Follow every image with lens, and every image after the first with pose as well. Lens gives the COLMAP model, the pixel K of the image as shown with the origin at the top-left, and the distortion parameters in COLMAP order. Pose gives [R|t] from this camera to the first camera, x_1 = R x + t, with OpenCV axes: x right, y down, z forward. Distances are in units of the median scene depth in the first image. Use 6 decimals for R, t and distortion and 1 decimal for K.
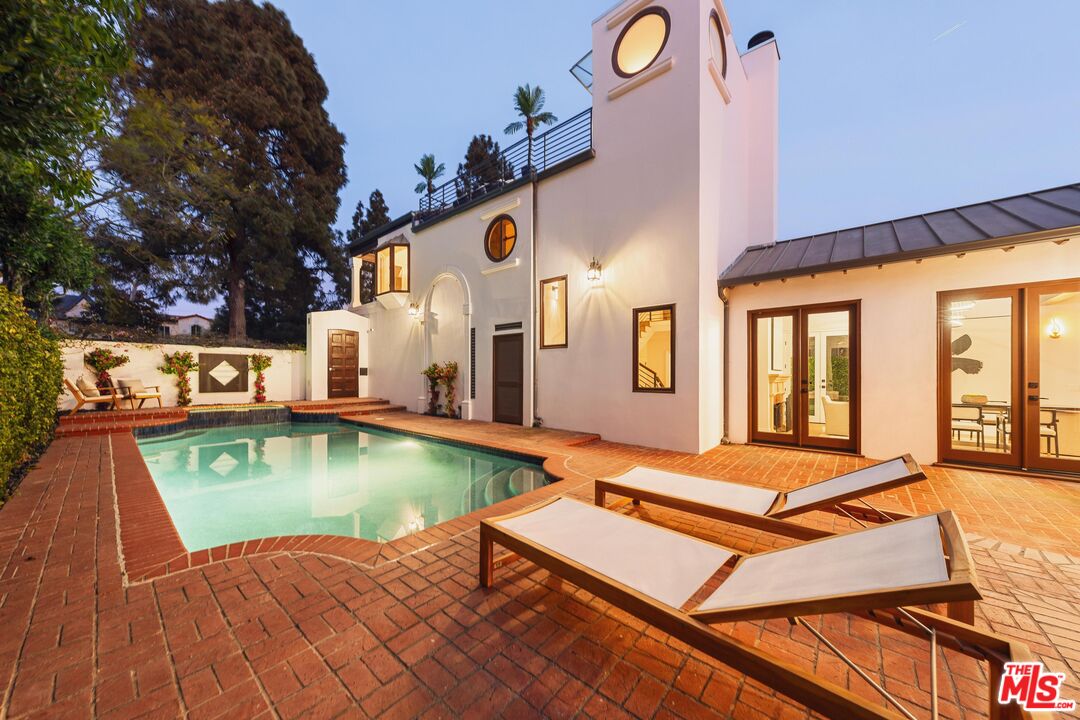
lens RADIAL K [[372.9, 0, 526.7], [0, 372.9, 378.8], [0, 0, 1]] dist [-0.003187, -0.000128]
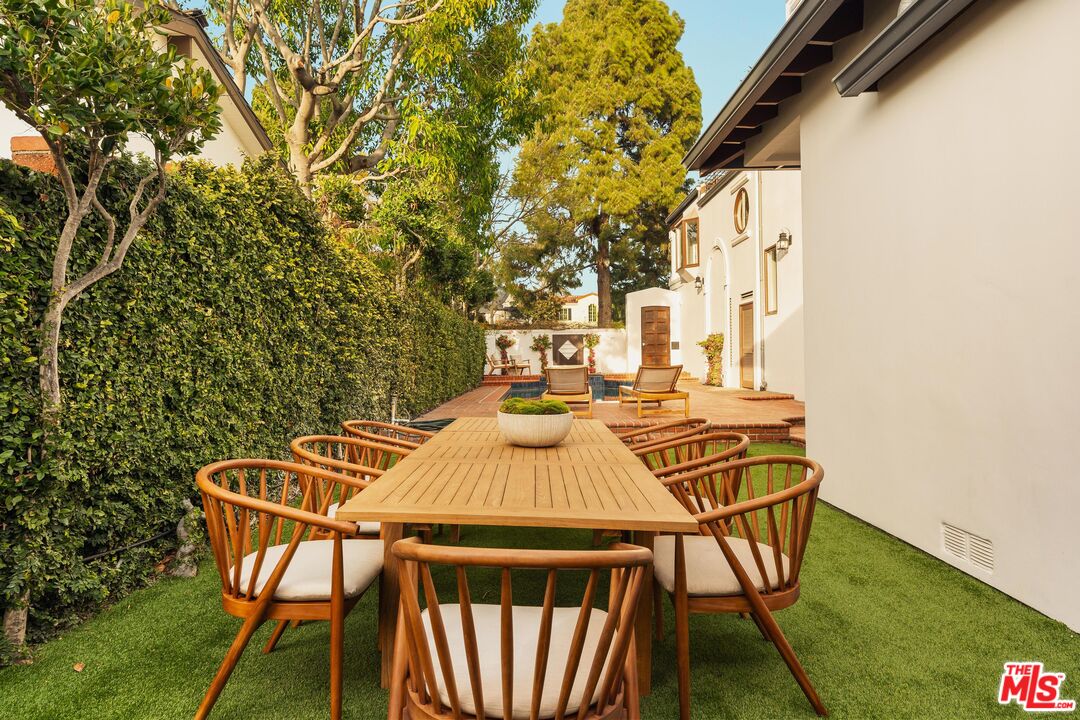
lens RADIAL K [[601.5, 0, 551.6], [0, 601.5, 360.4], [0, 0, 1]] dist [0.003494, 0.000769]
pose [[0.683741, -0.016387, -0.729541, 0.672420], [0.010947, 0.999866, -0.012200, 0.047351], [0.729643, 0.000355, 0.683829, -0.460589]]
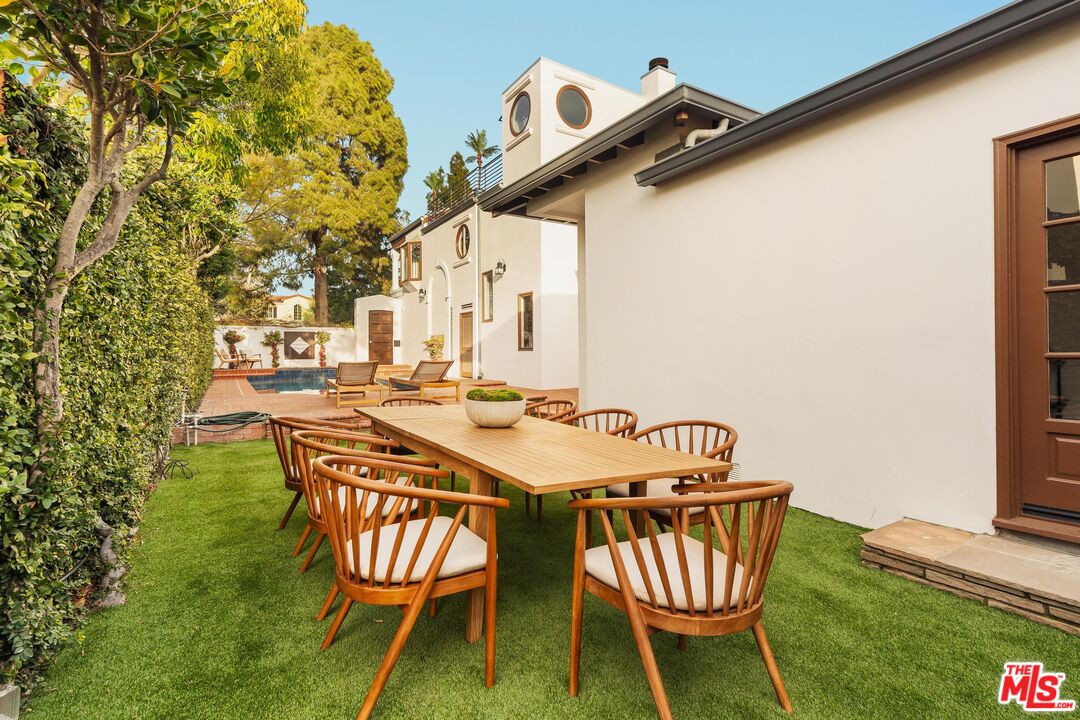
lens RADIAL K [[486.4, 0, 529.9], [0, 486.4, 350.4], [0, 0, 1]] dist [0.001349, 0.000089]
pose [[0.958567, -0.014243, -0.284511, 0.567424], [0.009814, 0.999808, -0.016987, 0.044652], [0.284699, 0.013491, 0.958522, -0.535470]]
